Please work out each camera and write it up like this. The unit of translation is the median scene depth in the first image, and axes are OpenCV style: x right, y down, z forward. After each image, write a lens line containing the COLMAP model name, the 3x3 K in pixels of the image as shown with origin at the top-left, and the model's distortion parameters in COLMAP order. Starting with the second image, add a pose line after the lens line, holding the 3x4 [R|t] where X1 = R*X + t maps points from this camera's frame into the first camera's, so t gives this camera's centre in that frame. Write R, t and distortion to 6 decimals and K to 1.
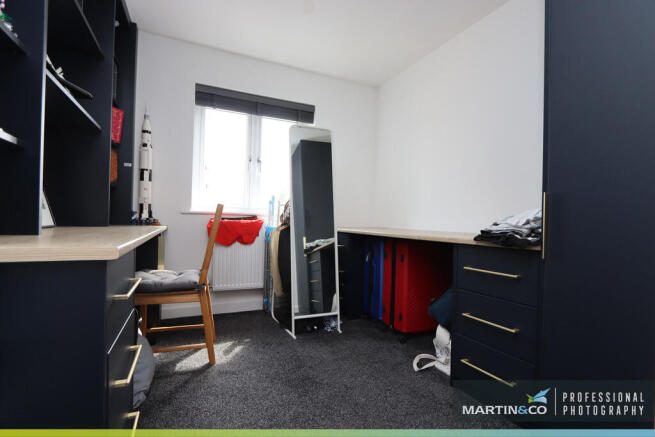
lens RADIAL K [[302.2, 0, 325.2], [0, 302.2, 222.2], [0, 0, 1]] dist [-0.017944, 0.000688]
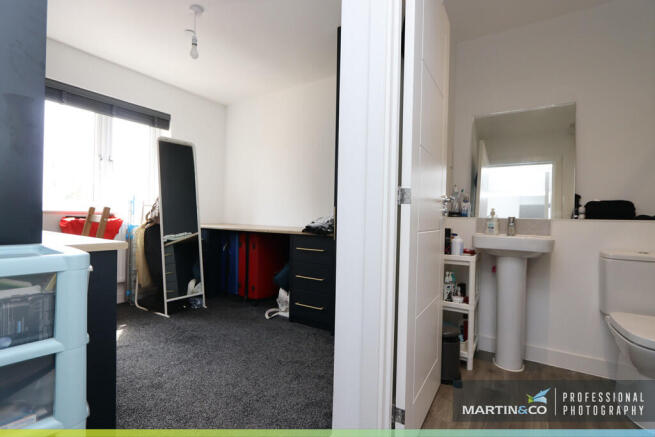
lens RADIAL K [[302.2, 0, 325.2], [0, 302.2, 222.2], [0, 0, 1]] dist [-0.017944, 0.000688]
pose [[0.847757, -0.015037, 0.530172, -0.191816], [0.001507, 0.999662, 0.025943, -0.024303], [-0.530383, -0.021195, 0.847493, -0.330947]]
